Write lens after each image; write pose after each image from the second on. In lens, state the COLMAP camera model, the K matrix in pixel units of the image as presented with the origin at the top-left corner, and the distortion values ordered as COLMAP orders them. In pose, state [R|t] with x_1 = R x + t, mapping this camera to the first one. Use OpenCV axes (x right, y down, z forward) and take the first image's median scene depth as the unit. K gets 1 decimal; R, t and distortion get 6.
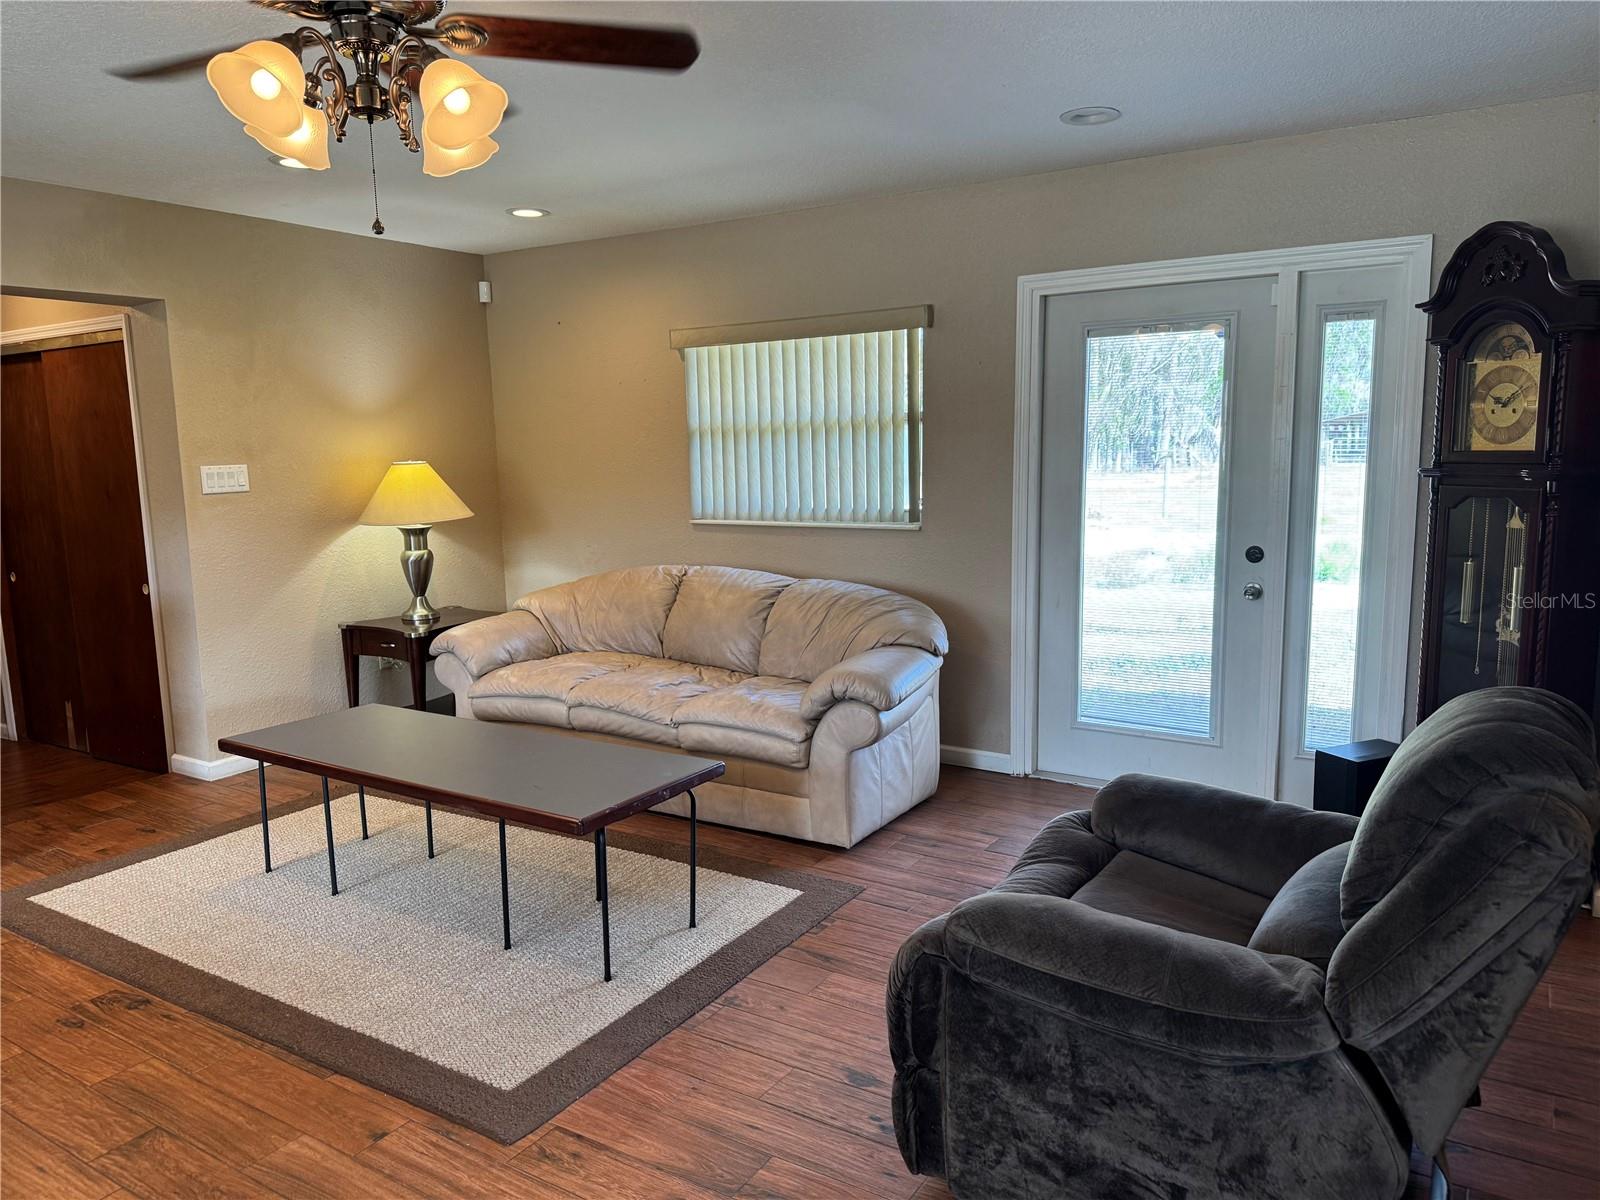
lens RADIAL K [[1123.1, 0, 795.7], [0, 1123.1, 609.6], [0, 0, 1]] dist [0.079187, -0.105628]
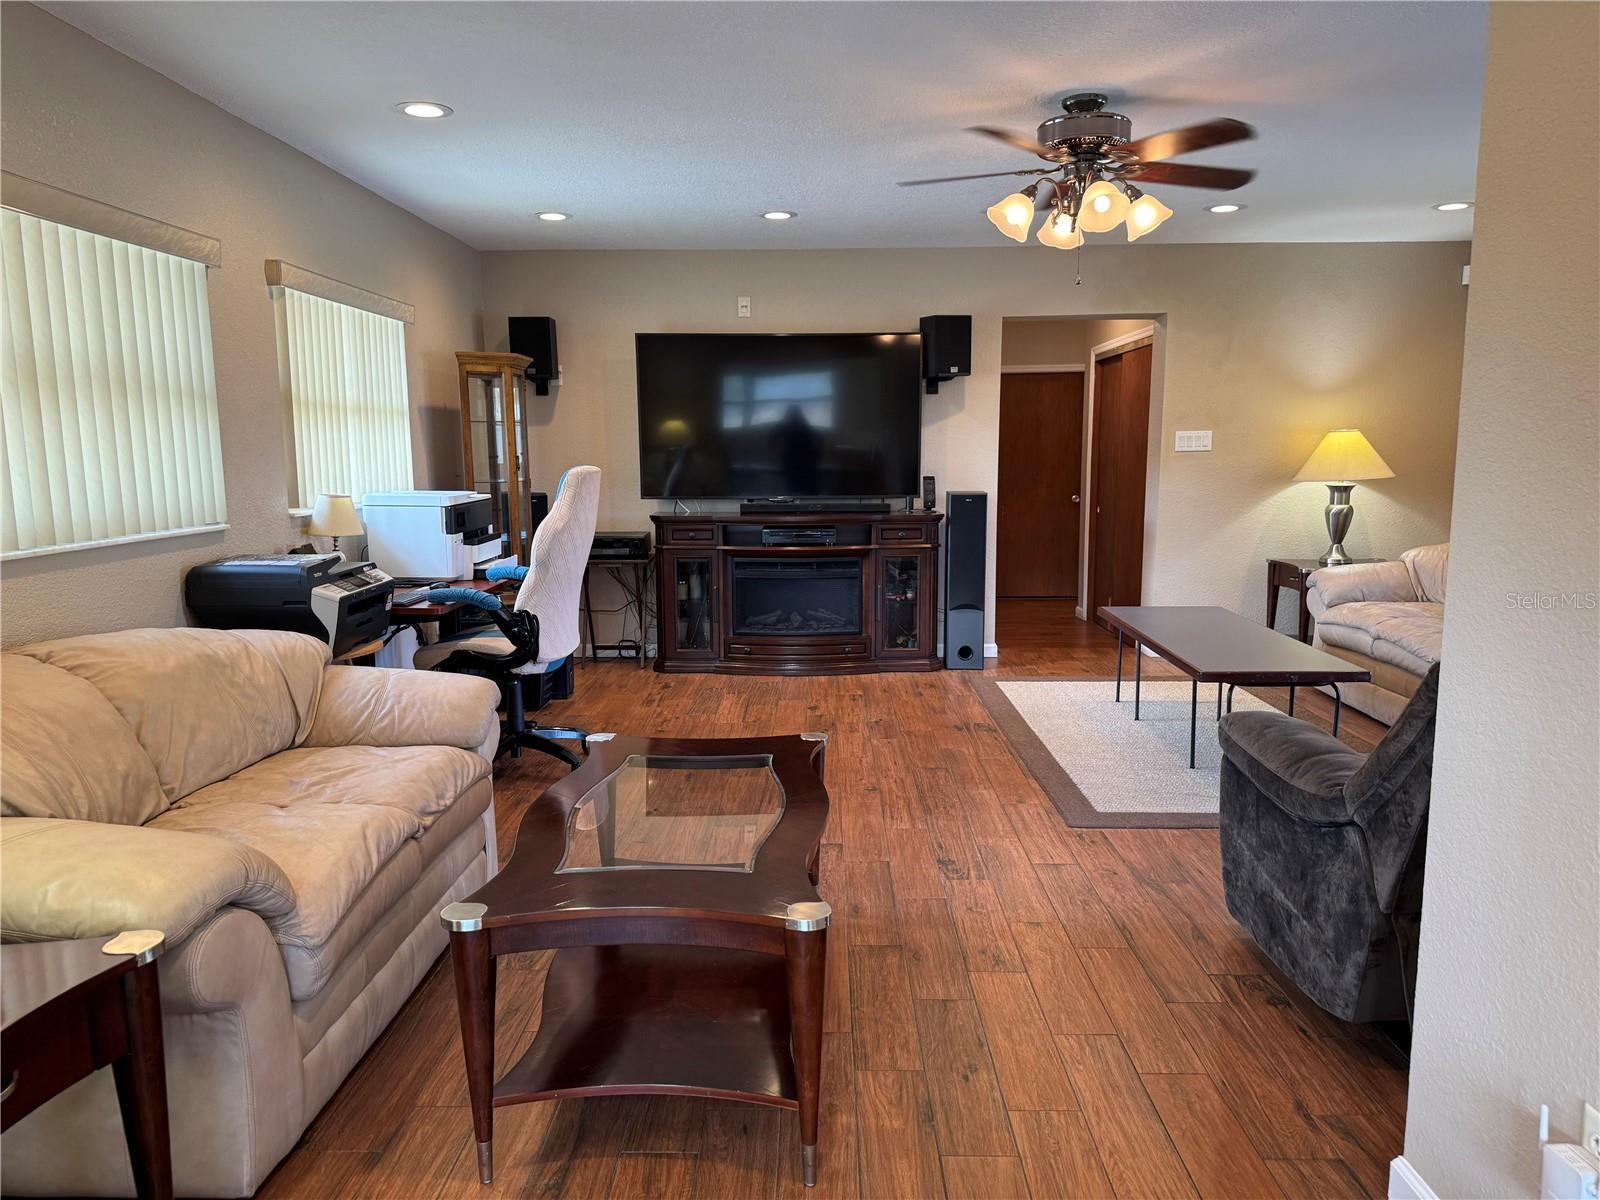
lens RADIAL K [[1123.2, 0, 810.8], [0, 1123.2, 595.9], [0, 0, 1]] dist [0.119094, -0.119320]
pose [[0.533032, 0.132488, -0.835657, 0.432679], [-0.131896, 0.988601, 0.072606, 0.031386], [0.835751, 0.071518, 0.544431, -0.120201]]
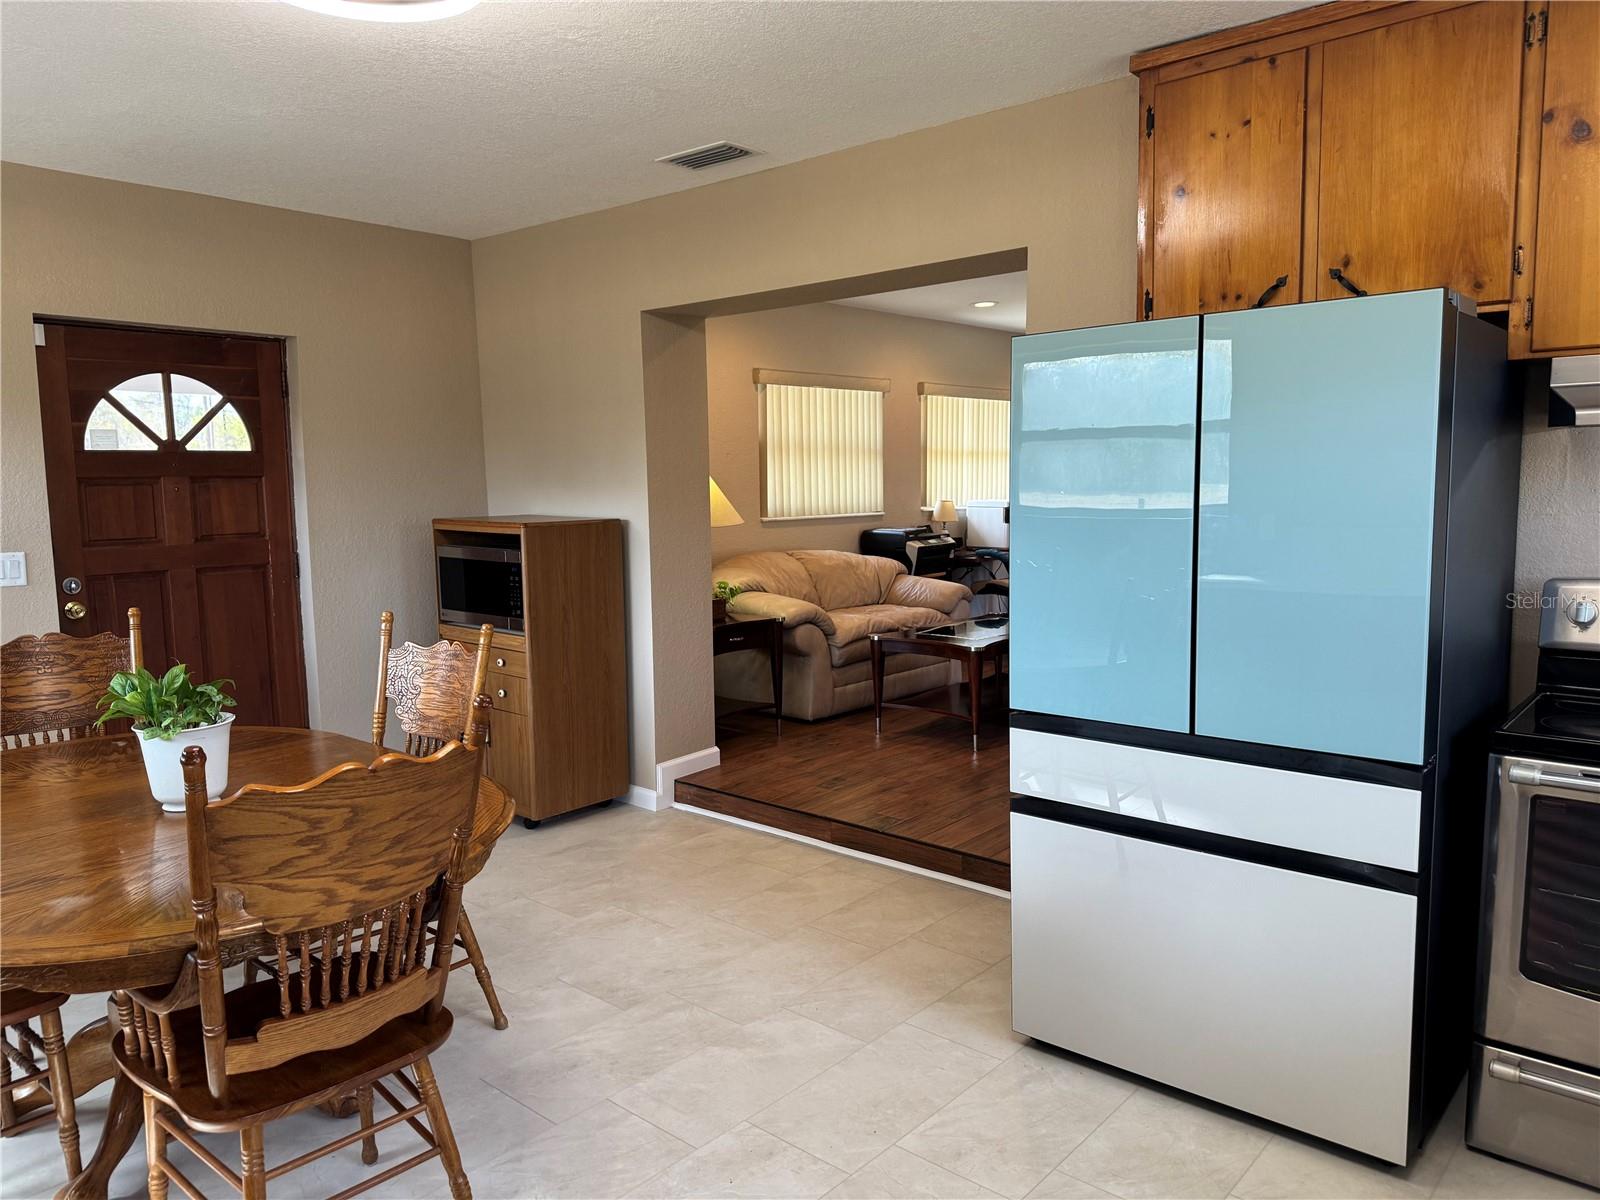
lens RADIAL K [[1123.2, 0, 810.8], [0, 1123.2, 595.9], [0, 0, 1]] dist [0.119094, -0.119320]
pose [[-0.130185, 0.130094, -0.982918, 1.197043], [-0.130046, 0.980550, 0.147005, -0.014912], [0.982924, 0.146963, -0.110735, 0.066350]]
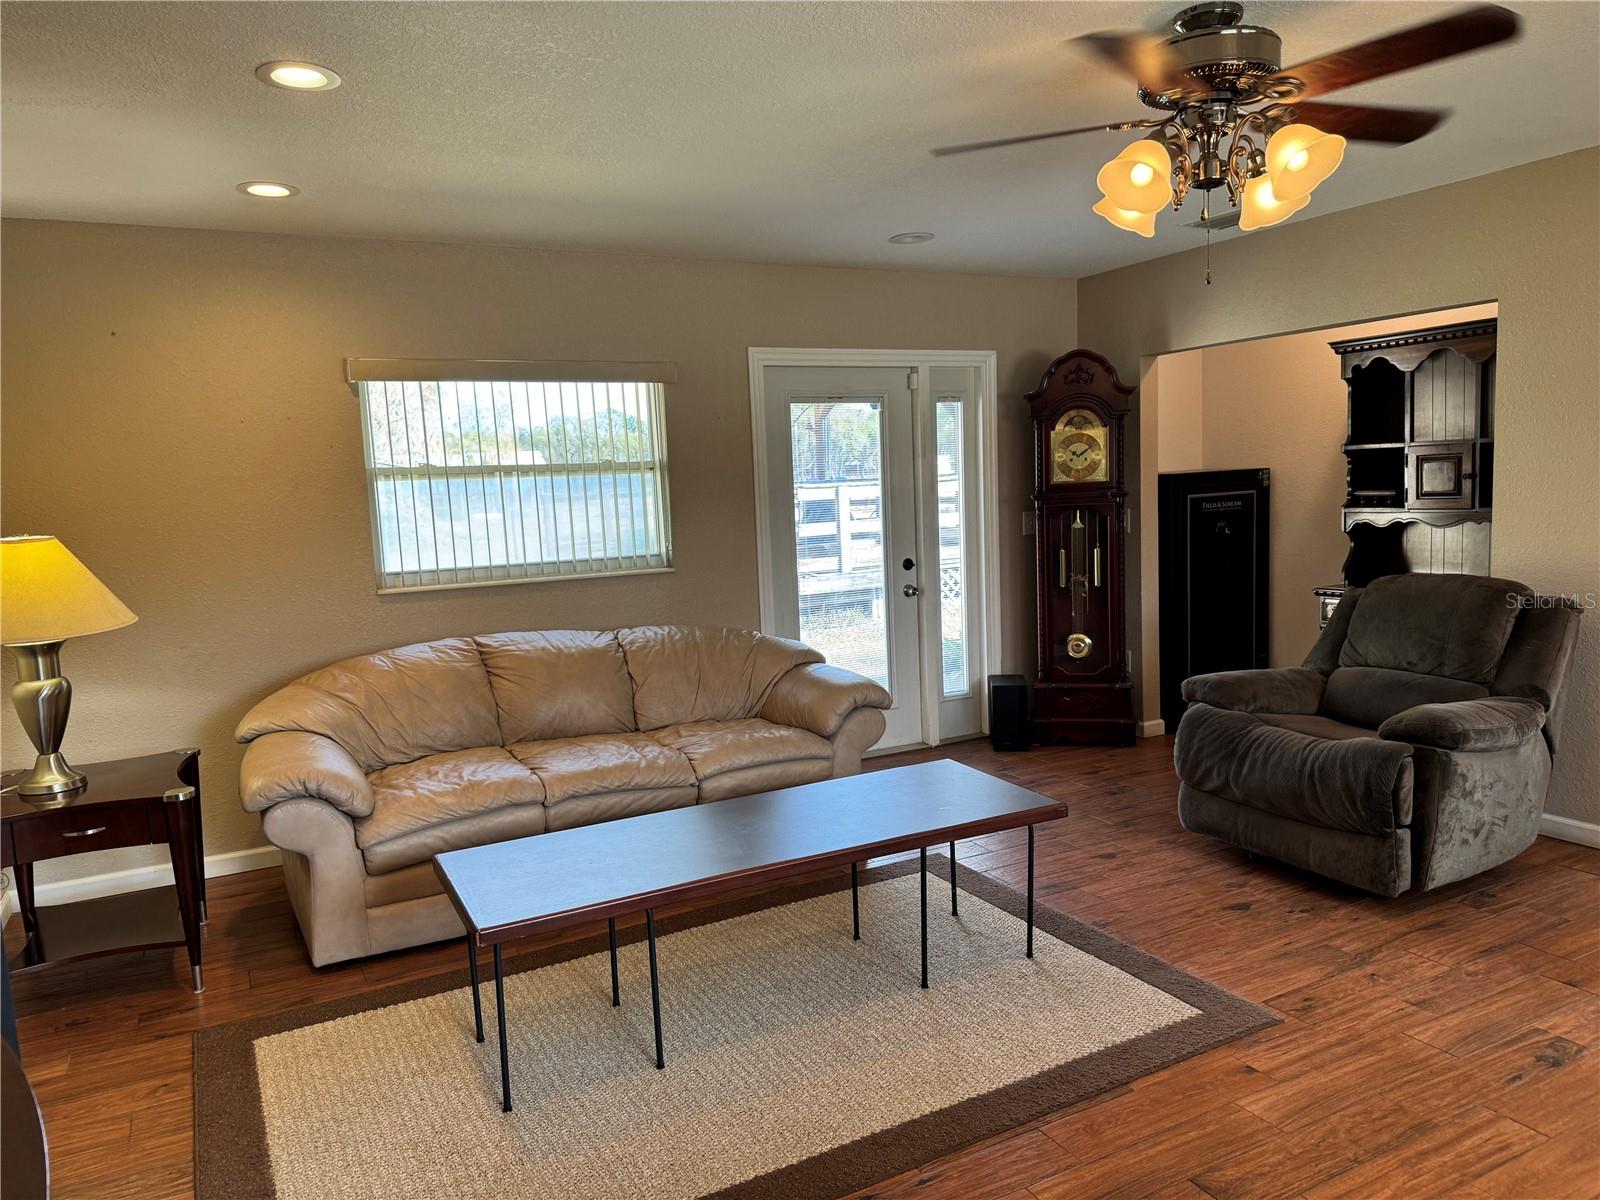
lens RADIAL K [[1123.2, 0, 810.8], [0, 1123.2, 595.9], [0, 0, 1]] dist [0.119094, -0.119320]
pose [[0.479096, -0.094278, 0.872685, -0.753591], [0.162495, 0.986556, 0.017372, -0.045320], [-0.862590, 0.133484, 0.487975, 0.372976]]
